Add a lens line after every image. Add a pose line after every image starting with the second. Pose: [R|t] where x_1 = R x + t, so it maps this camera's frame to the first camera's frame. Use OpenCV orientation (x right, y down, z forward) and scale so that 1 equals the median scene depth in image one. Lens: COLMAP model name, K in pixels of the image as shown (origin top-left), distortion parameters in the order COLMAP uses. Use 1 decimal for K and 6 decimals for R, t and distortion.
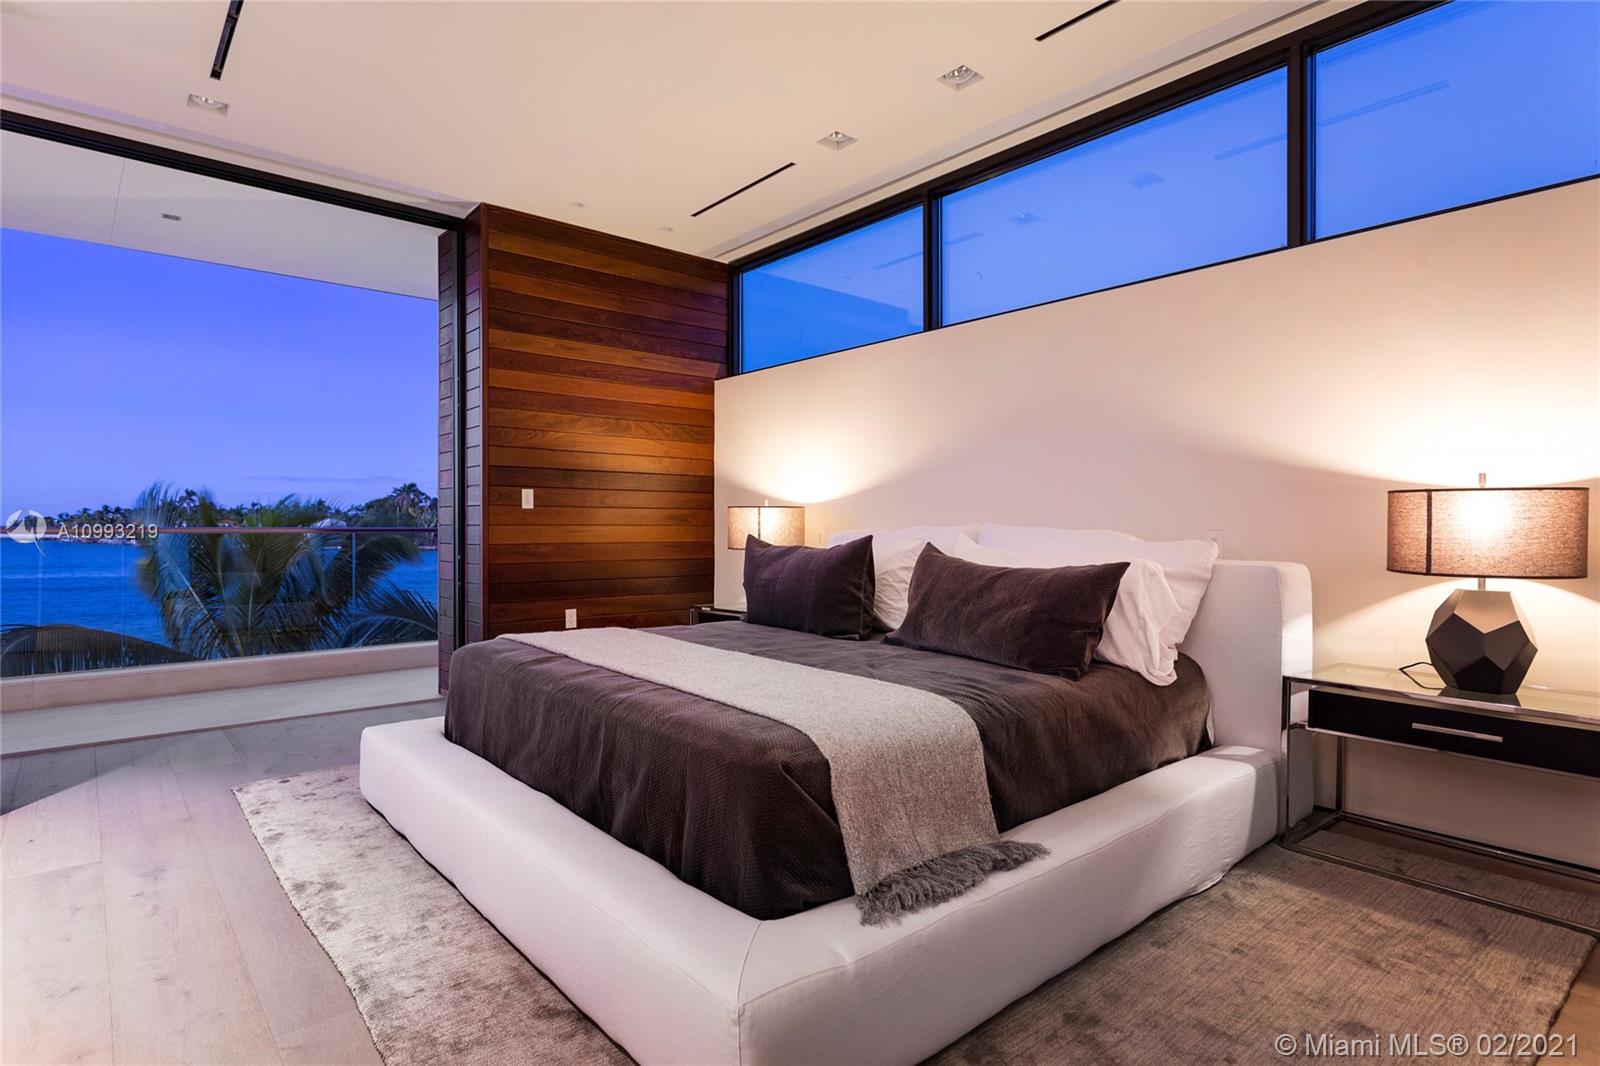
lens RADIAL K [[815.0, 0, 800.0], [0, 815.0, 533.0], [0, 0, 1]] dist [-0.002207, -0.000325]
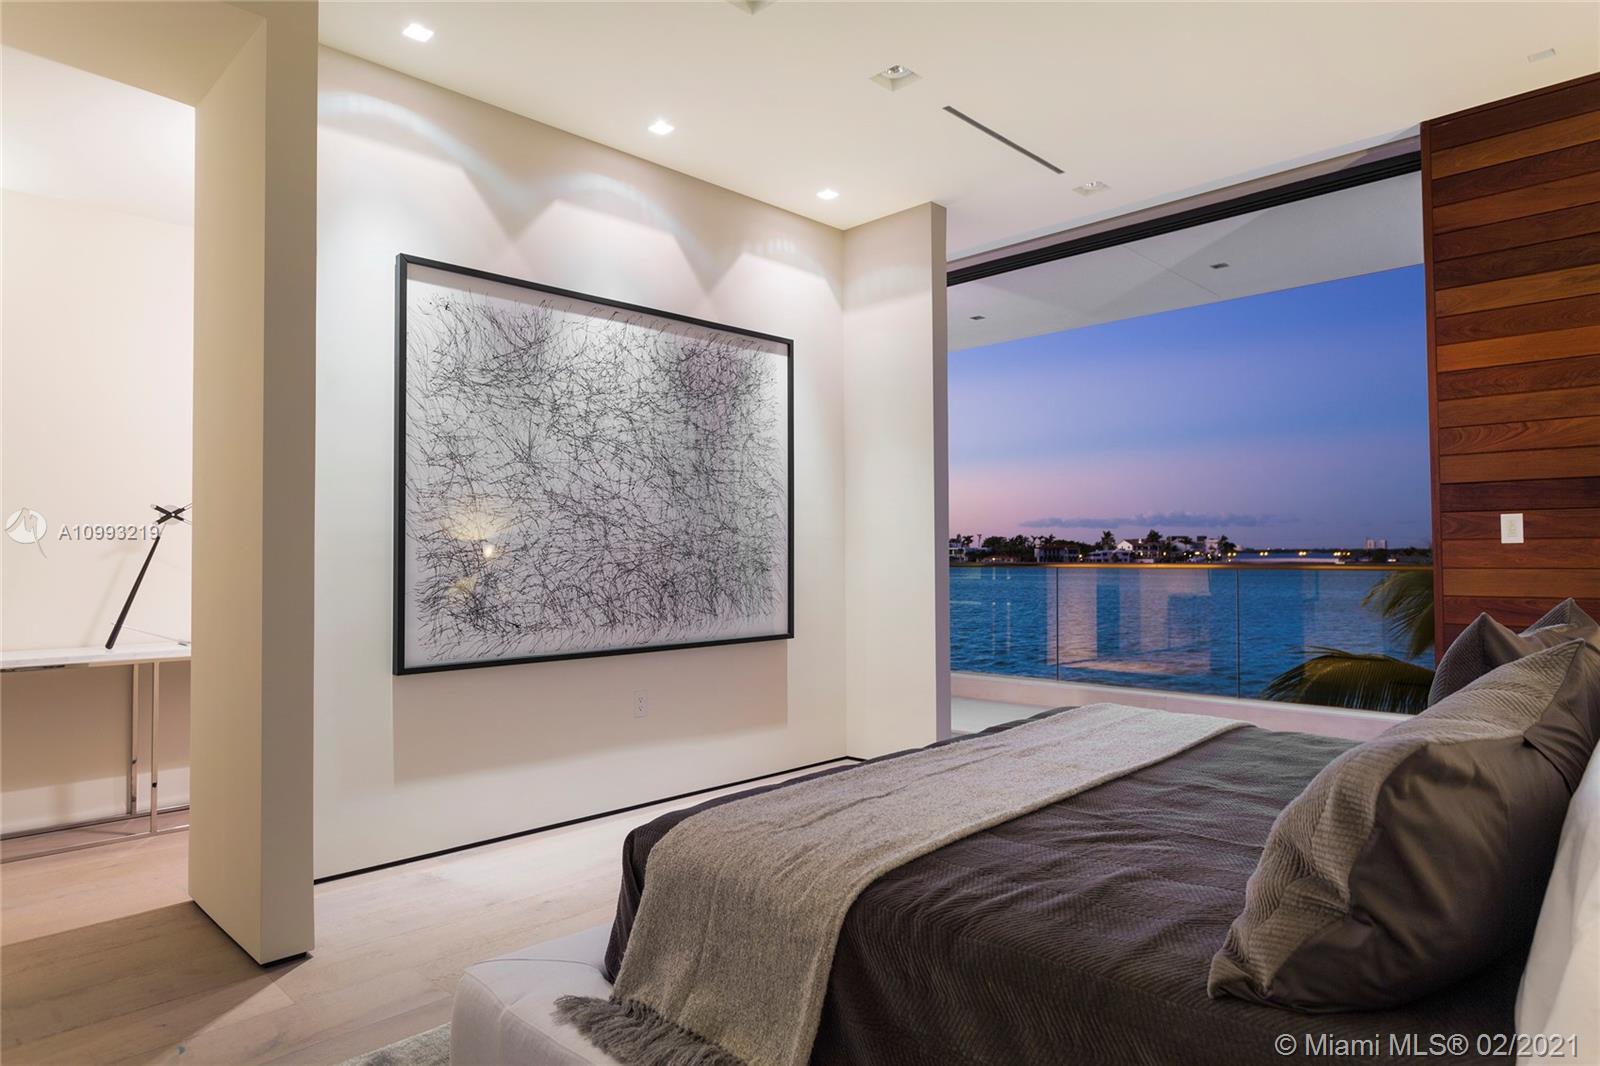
lens RADIAL K [[953.2, 0, 800.0], [0, 953.2, 533.0], [0, 0, 1]] dist [-0.001074, -0.000242]
pose [[0.090169, -0.021893, -0.995686, 0.380523], [-0.007763, 0.999713, -0.022684, -0.016497], [0.995896, 0.009775, 0.089973, 0.361703]]
